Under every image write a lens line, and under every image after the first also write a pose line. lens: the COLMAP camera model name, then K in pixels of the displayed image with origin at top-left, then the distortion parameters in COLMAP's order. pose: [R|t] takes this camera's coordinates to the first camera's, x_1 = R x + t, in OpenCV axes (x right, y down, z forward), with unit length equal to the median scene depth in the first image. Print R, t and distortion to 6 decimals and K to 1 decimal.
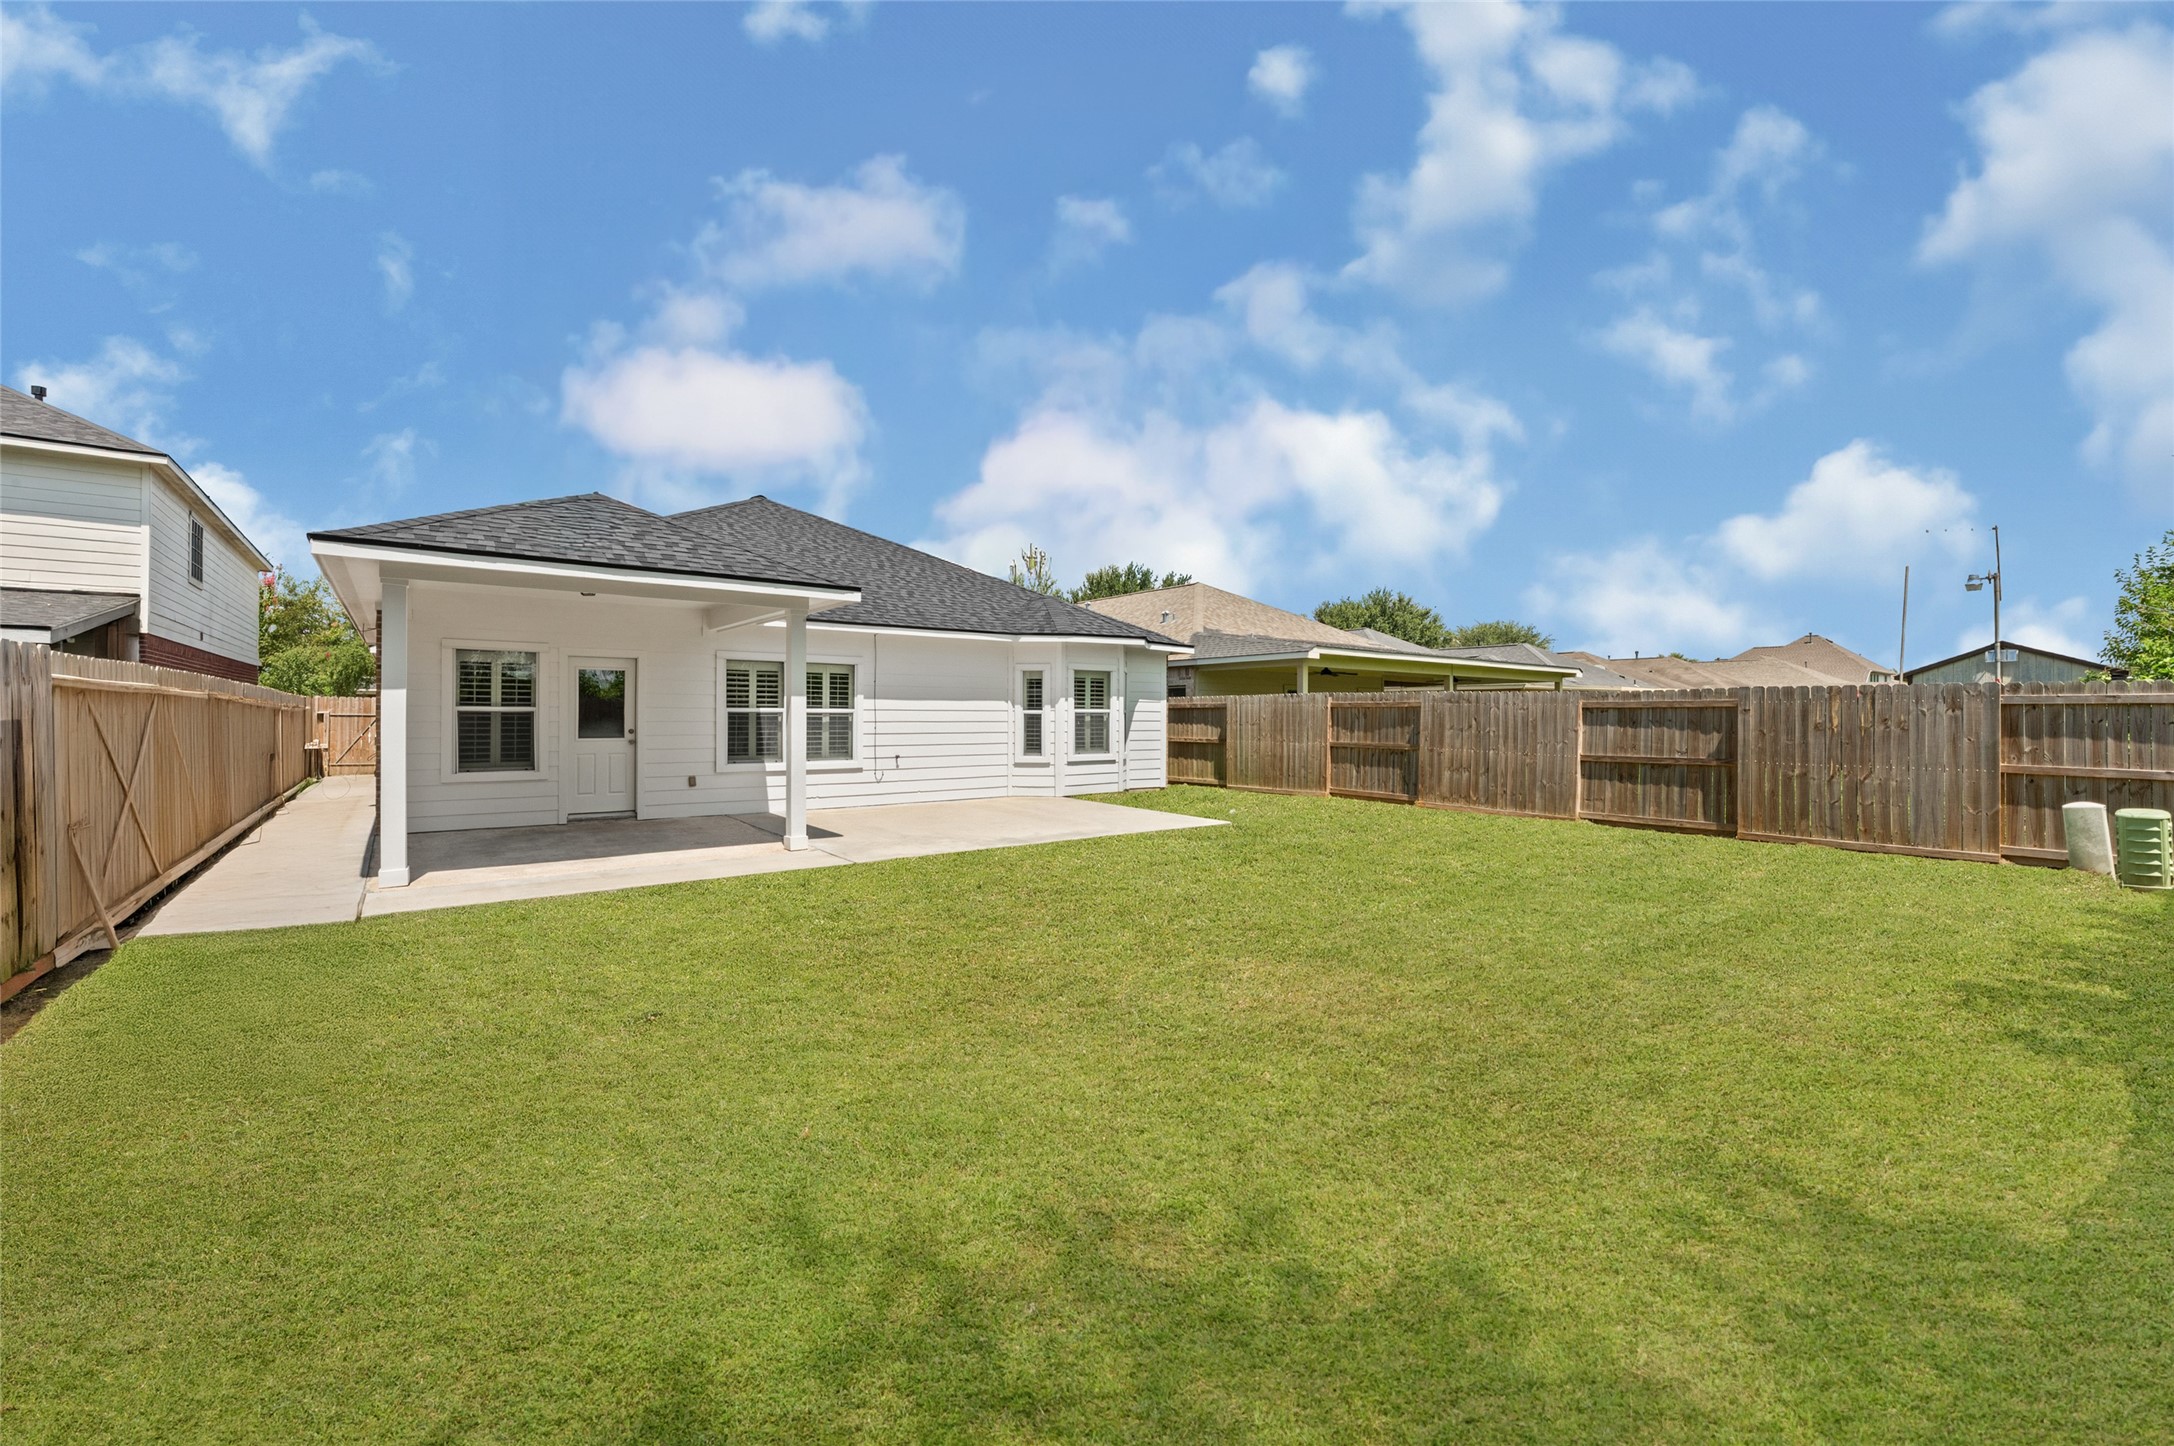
lens RADIAL K [[885.3, 0, 1086.8], [0, 885.3, 722.5], [0, 0, 1]] dist [0.000282, 0.000010]
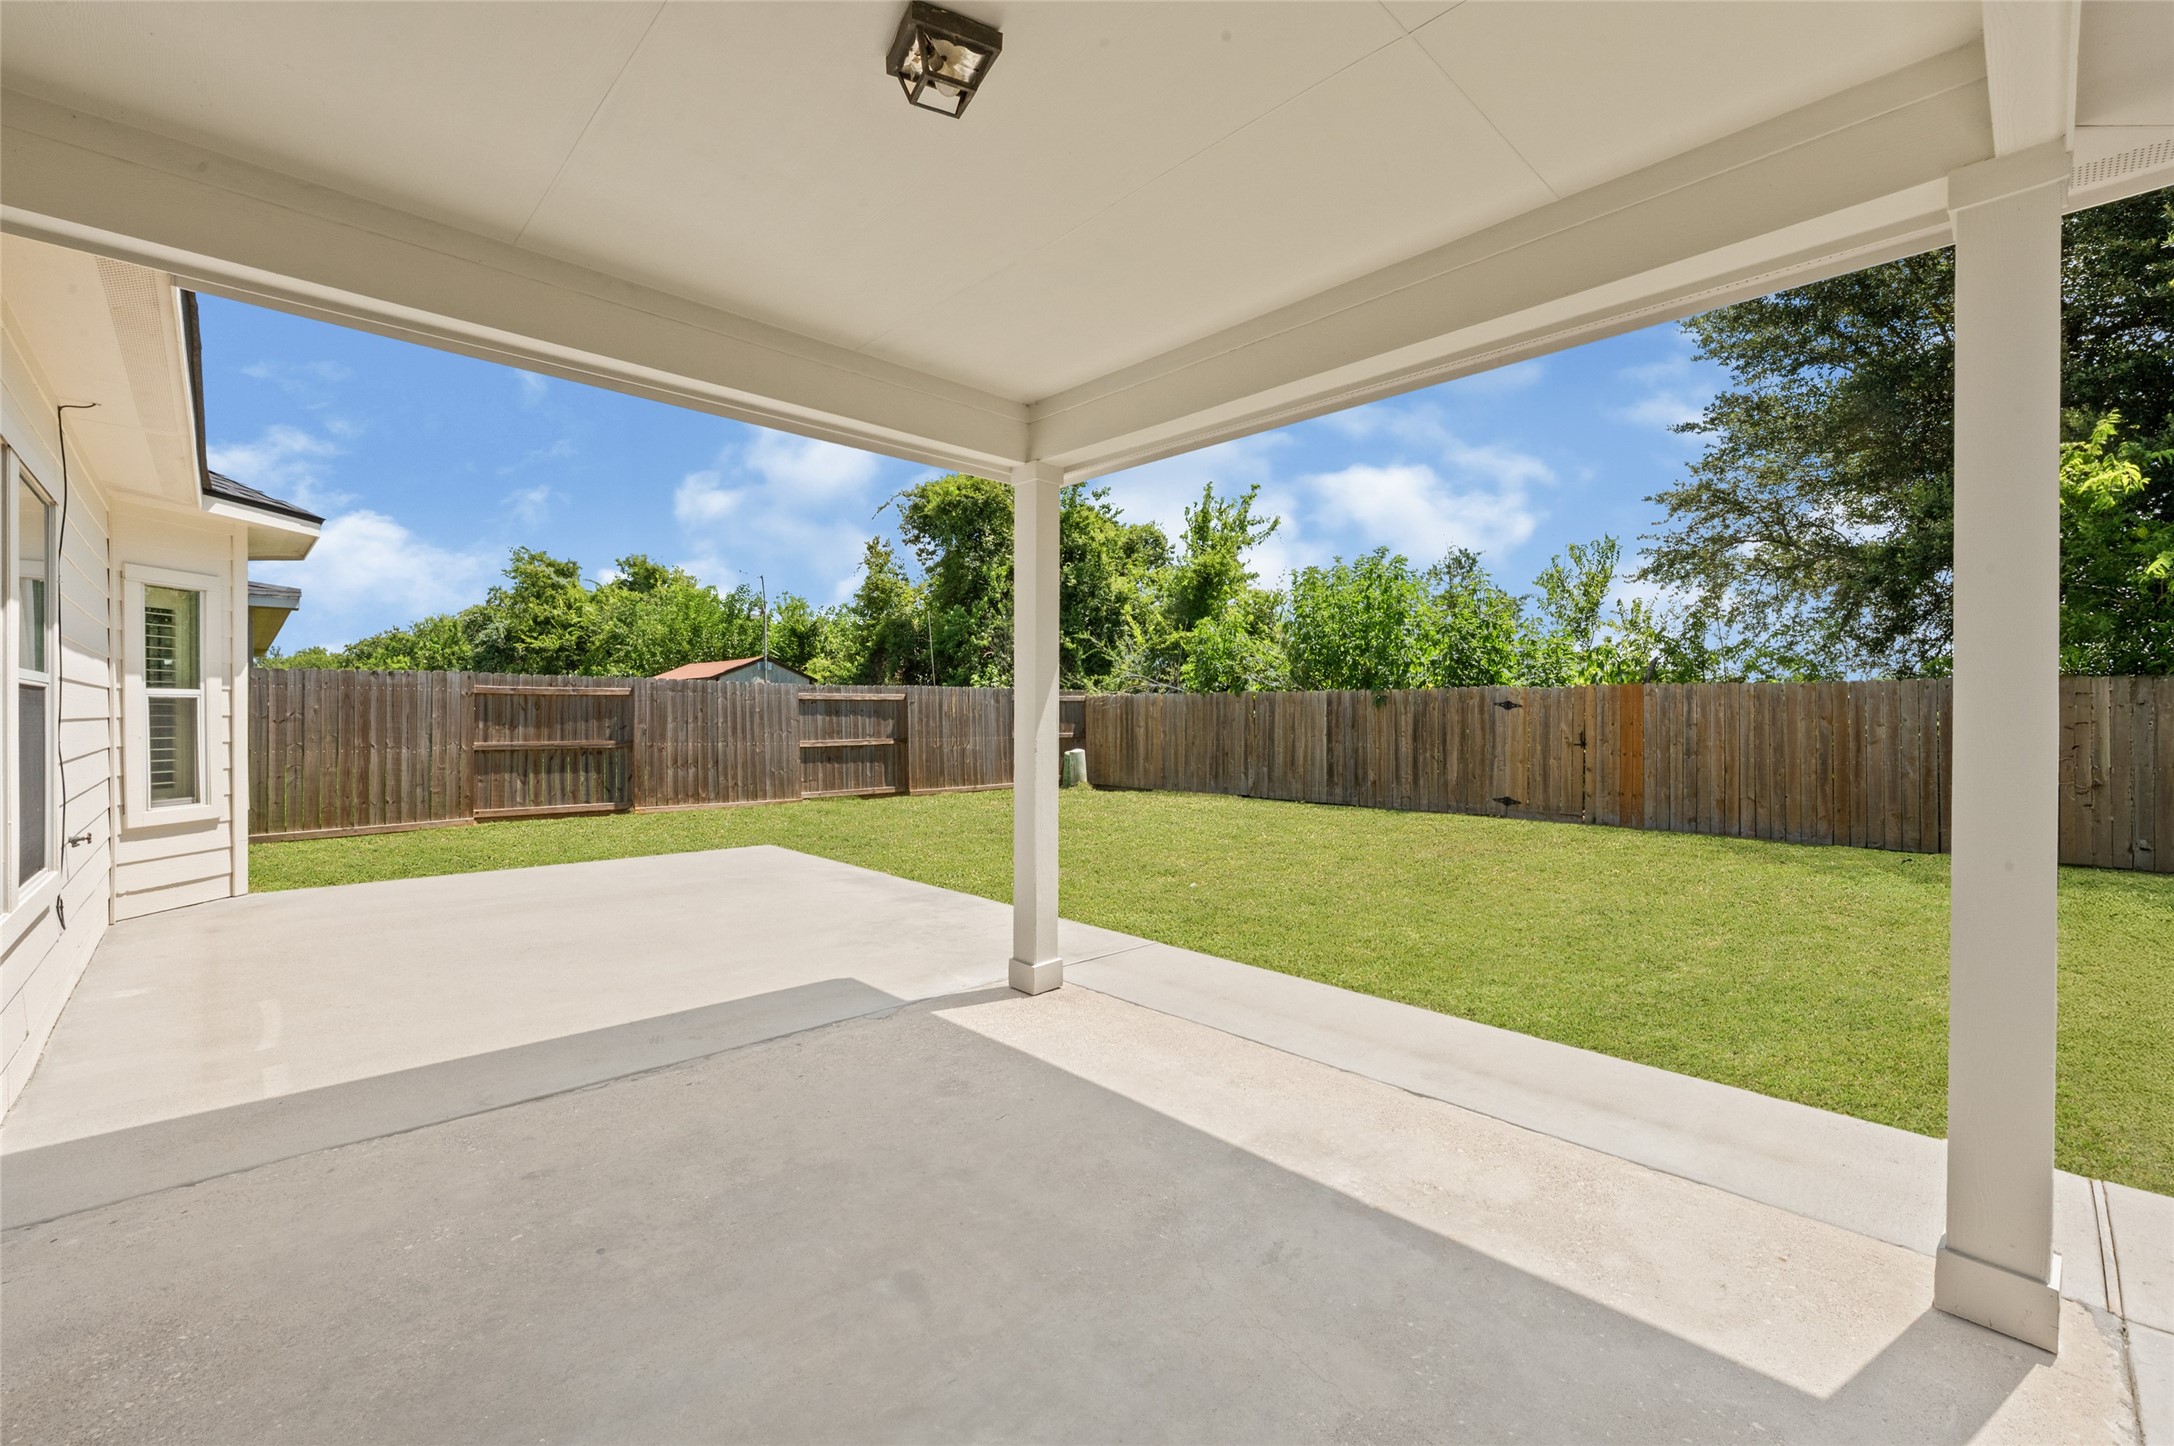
lens RADIAL K [[885.3, 0, 1086.8], [0, 885.3, 722.5], [0, 0, 1]] dist [0.000282, 0.000010]
pose [[-0.106704, -0.014016, 0.994192, -0.530020], [0.009513, 0.999840, 0.015116, -0.001055], [-0.994245, 0.011071, -0.106554, 0.690856]]
